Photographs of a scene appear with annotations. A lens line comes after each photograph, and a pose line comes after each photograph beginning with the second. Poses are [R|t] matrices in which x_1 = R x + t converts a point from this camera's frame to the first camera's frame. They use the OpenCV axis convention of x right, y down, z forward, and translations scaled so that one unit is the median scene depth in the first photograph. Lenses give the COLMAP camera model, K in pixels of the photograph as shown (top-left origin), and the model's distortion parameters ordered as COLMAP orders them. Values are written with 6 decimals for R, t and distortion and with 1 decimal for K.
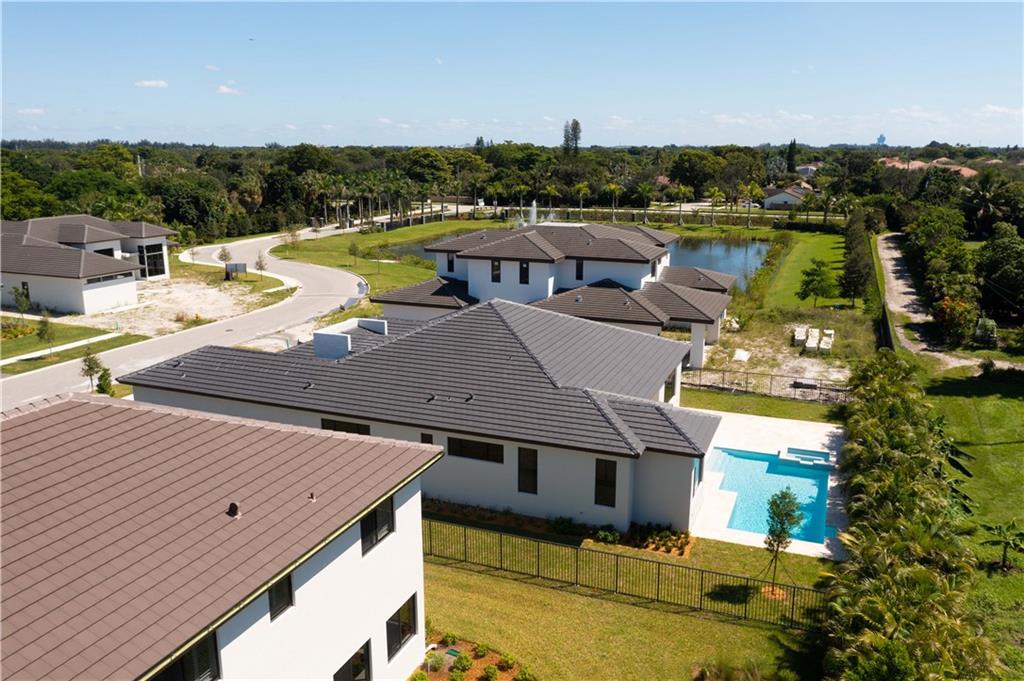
lens RADIAL K [[806.6, 0, 517.2], [0, 806.6, 341.7], [0, 0, 1]] dist [-0.010921, 0.002043]
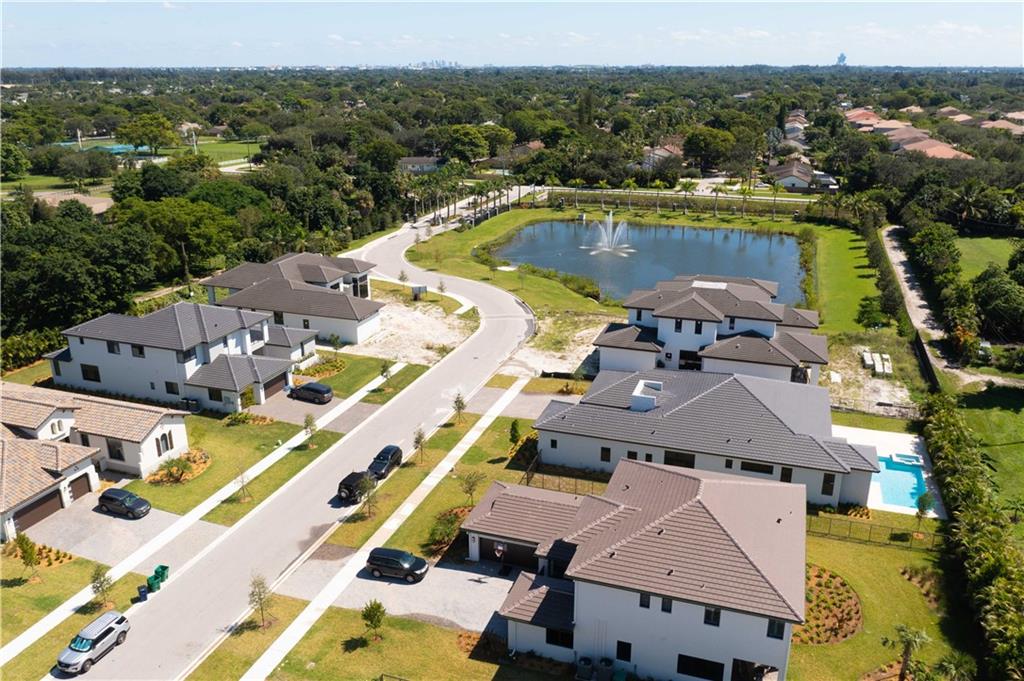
lens RADIAL K [[806.6, 0, 516.7], [0, 806.6, 335.7], [0, 0, 1]] dist [-0.010921, 0.002043]
pose [[0.998751, -0.019277, 0.046091, -0.406544], [0.015199, 0.996071, 0.087241, -0.207715], [-0.047591, -0.086431, 0.995120, -0.513259]]
